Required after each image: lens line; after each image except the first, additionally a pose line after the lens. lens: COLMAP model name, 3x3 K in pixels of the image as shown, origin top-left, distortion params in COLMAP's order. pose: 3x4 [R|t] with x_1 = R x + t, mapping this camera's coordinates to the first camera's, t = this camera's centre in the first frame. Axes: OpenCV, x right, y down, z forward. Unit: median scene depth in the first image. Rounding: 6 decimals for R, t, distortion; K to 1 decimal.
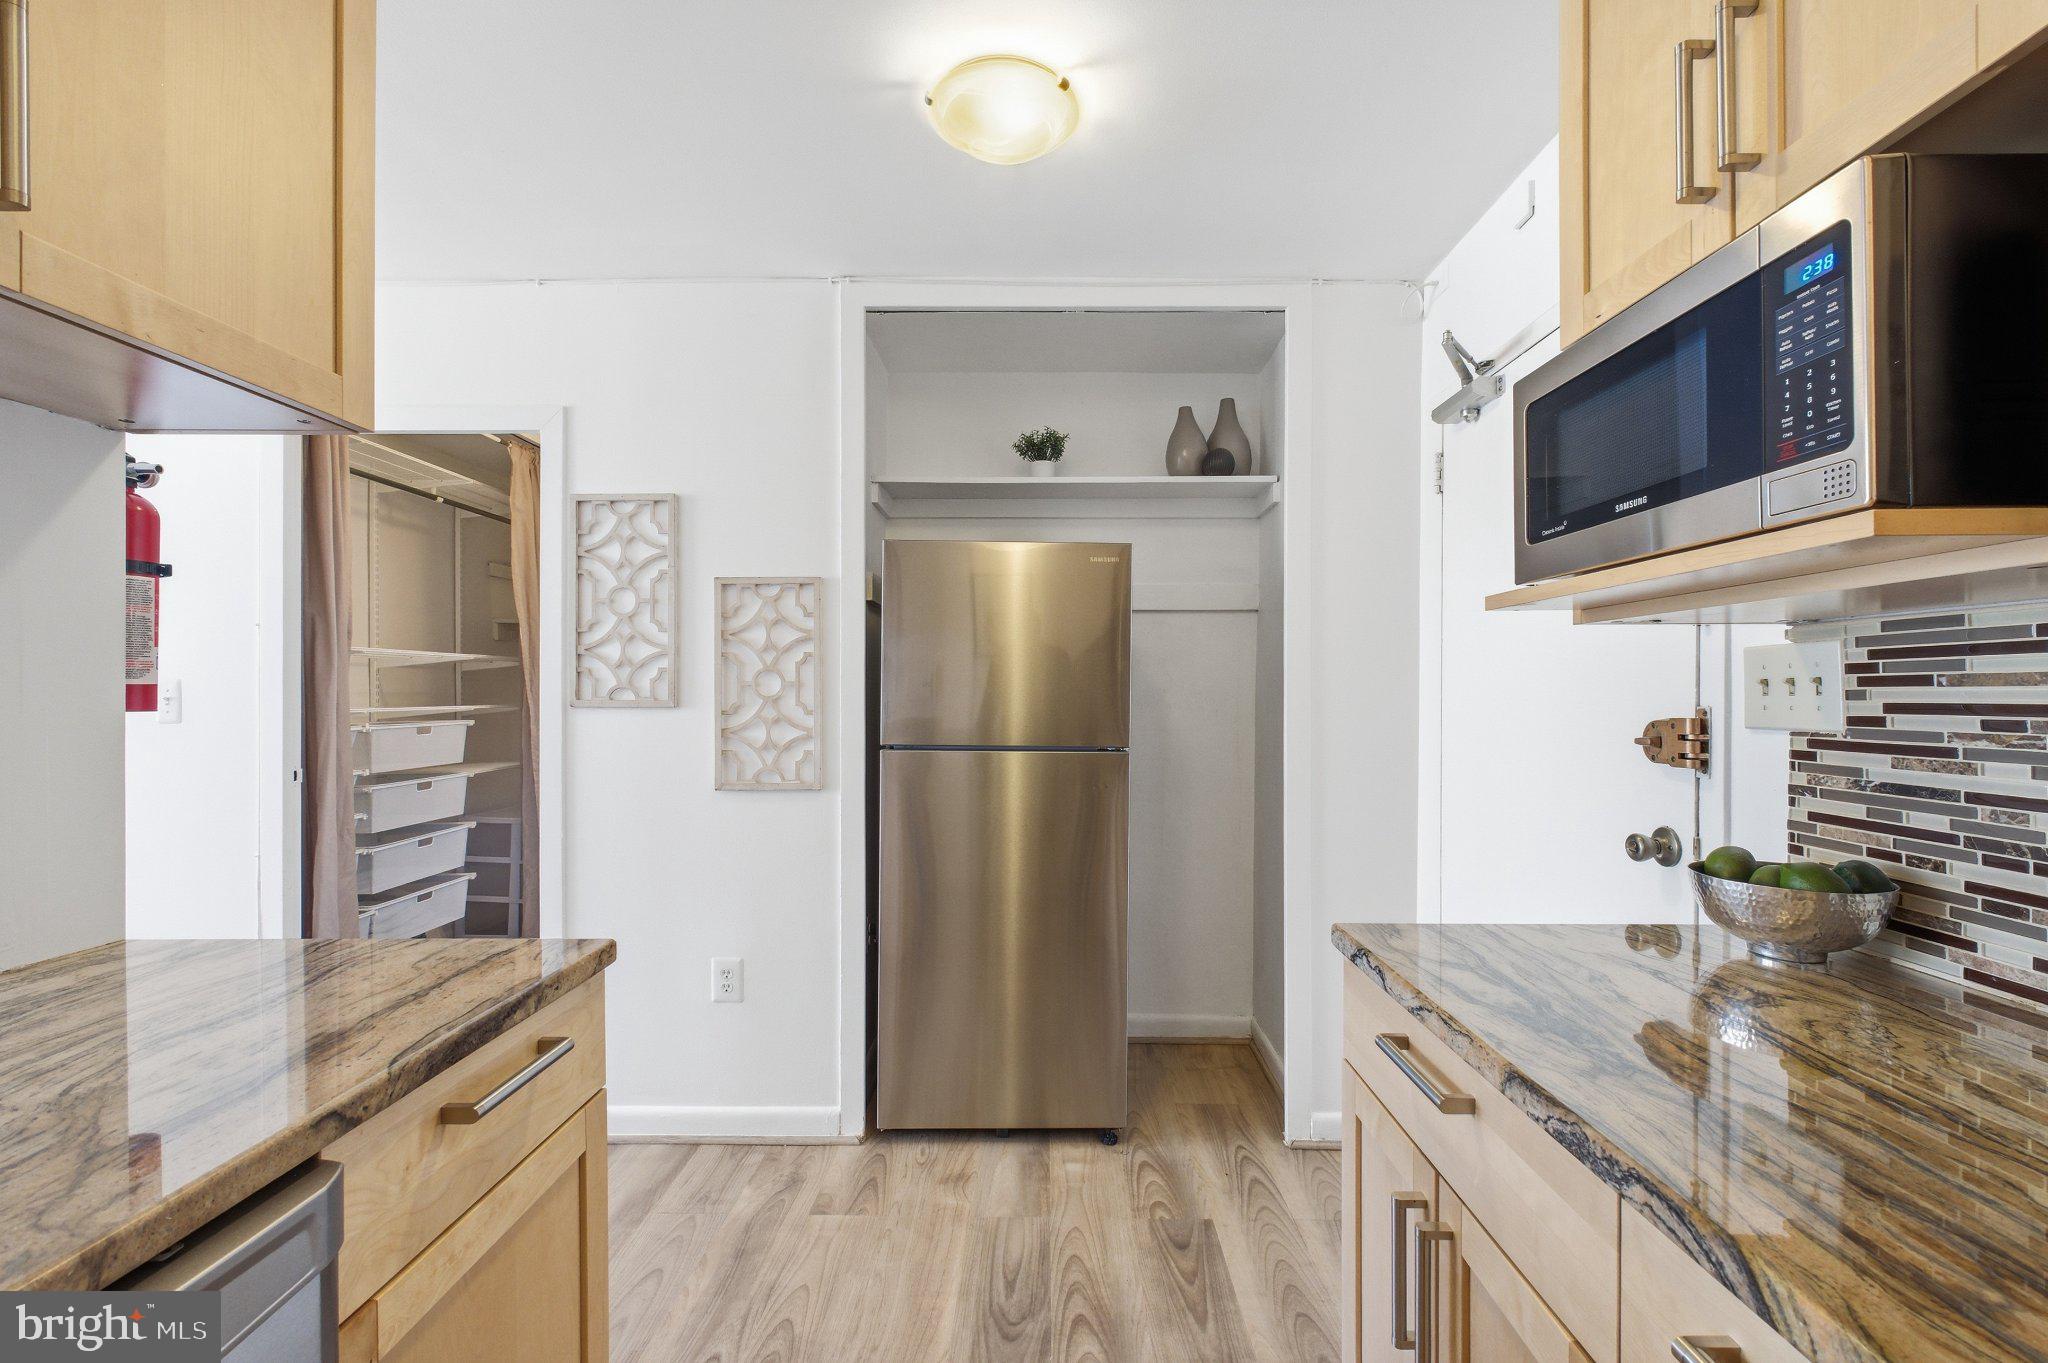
lens RADIAL K [[889.3, 0, 1038.2], [0, 889.3, 701.2], [0, 0, 1]] dist [-0.006316, 0.001388]
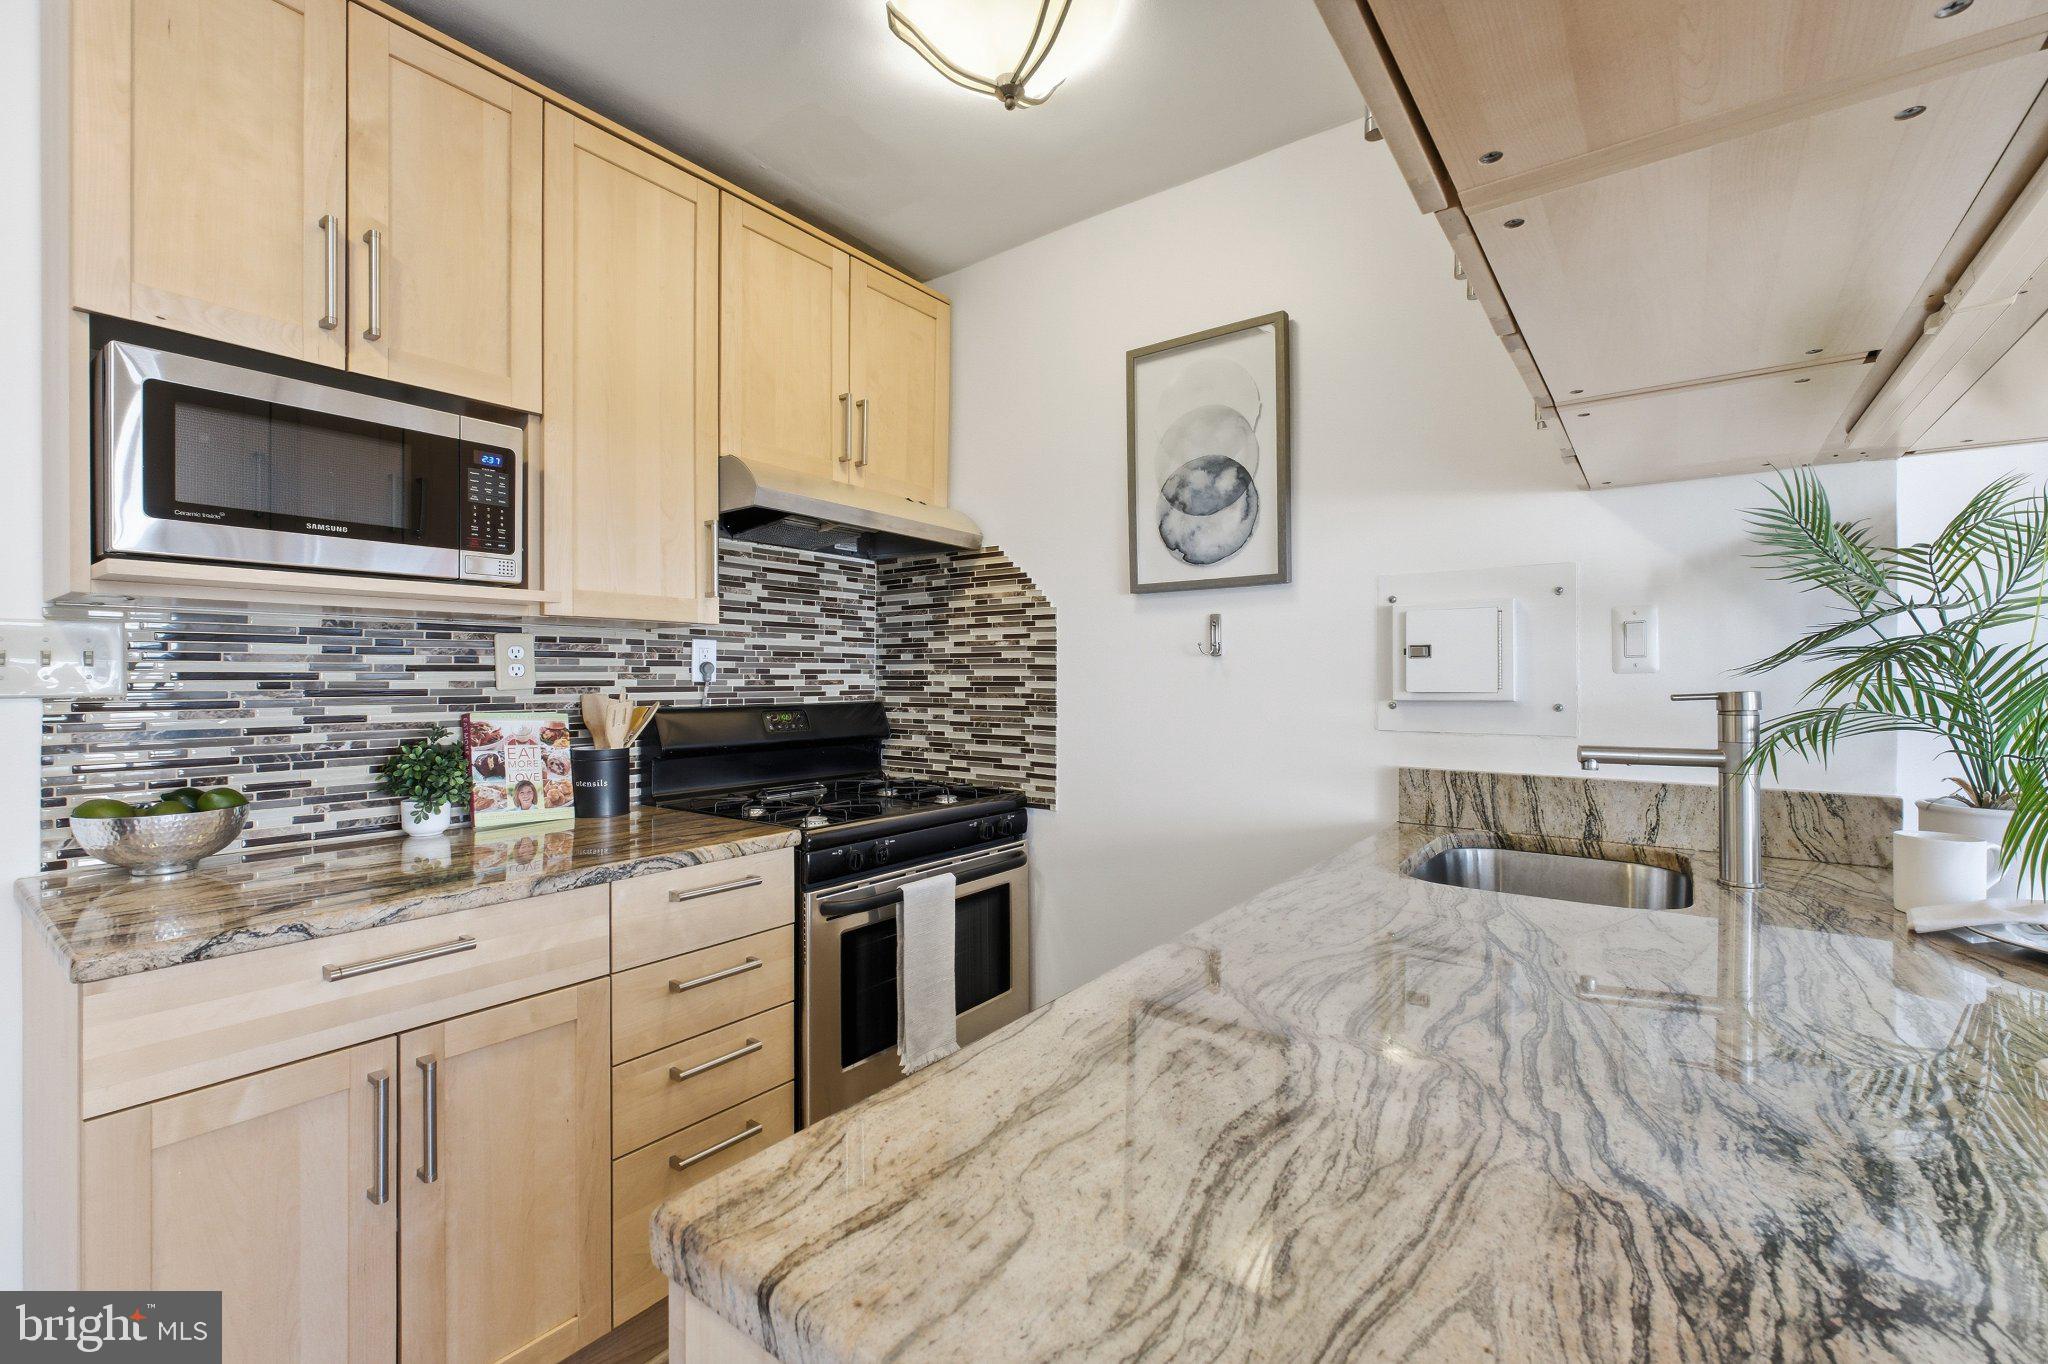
lens RADIAL K [[889.3, 0, 1056.0], [0, 889.3, 682.5], [0, 0, 1]] dist [-0.006316, 0.001388]
pose [[-0.818637, -0.001087, 0.574310, -0.845957], [0.007149, 0.999901, 0.012082, 0.008928], [-0.574267, 0.013997, -0.818549, 1.178007]]
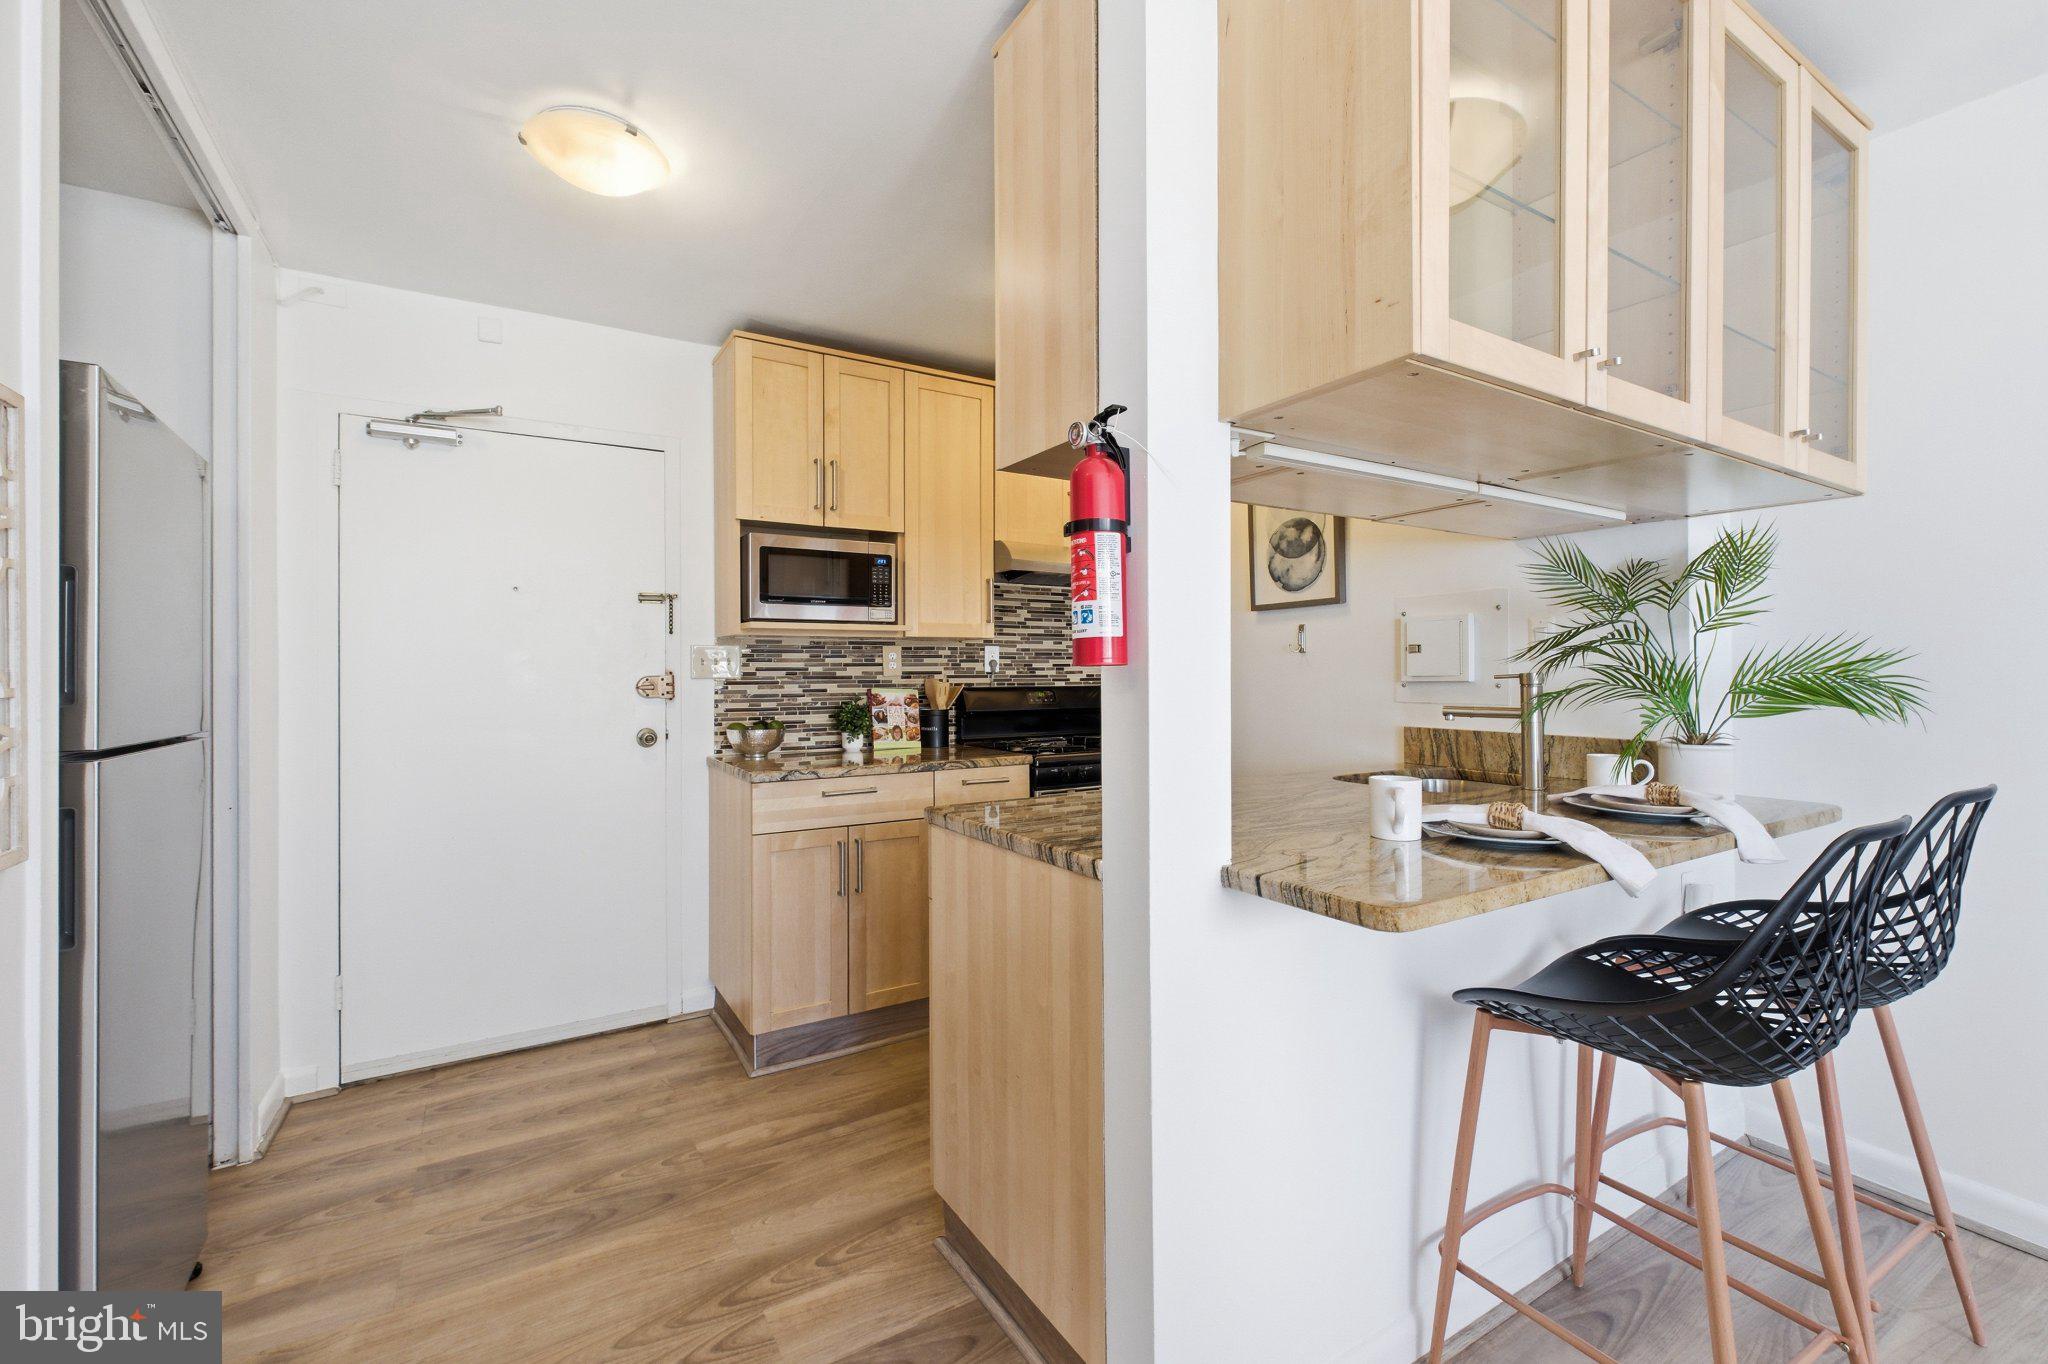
lens RADIAL K [[889.3, 0, 1031.0], [0, 889.3, 674.6], [0, 0, 1]] dist [-0.006316, 0.001388]
pose [[-0.537613, 0.002285, 0.843189, -1.831903], [0.013569, 0.999890, 0.005942, 0.017660], [-0.843083, 0.014636, -0.537585, 1.612203]]
